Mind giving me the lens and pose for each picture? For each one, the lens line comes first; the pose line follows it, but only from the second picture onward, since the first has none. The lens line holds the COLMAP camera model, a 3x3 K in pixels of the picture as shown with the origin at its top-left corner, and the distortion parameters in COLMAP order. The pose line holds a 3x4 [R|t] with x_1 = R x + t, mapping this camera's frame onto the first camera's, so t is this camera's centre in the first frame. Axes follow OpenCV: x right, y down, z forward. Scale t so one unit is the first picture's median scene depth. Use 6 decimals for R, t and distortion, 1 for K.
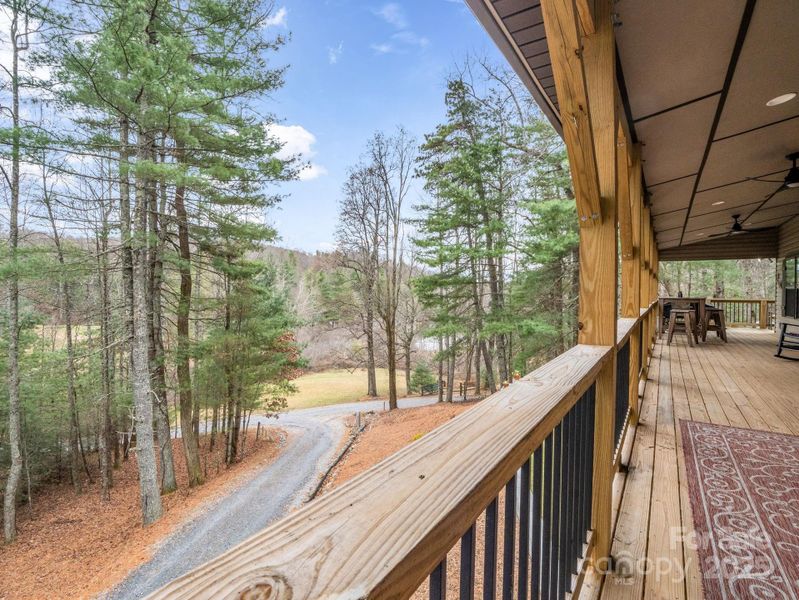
lens RADIAL K [[410.3, 0, 399.0], [0, 410.3, 292.7], [0, 0, 1]] dist [-0.013415, 0.003595]
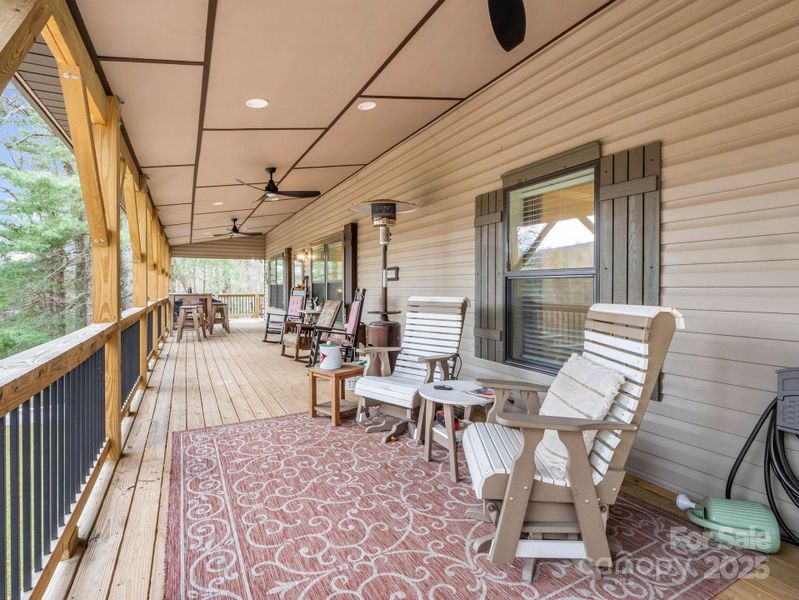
lens RADIAL K [[410.3, 0, 398.1], [0, 410.3, 291.5], [0, 0, 1]] dist [-0.013415, 0.003595]
pose [[0.490174, -0.014916, 0.871497, 0.101642], [0.009364, 0.999886, 0.011847, -0.000636], [-0.871574, 0.002353, 0.490258, 0.088931]]
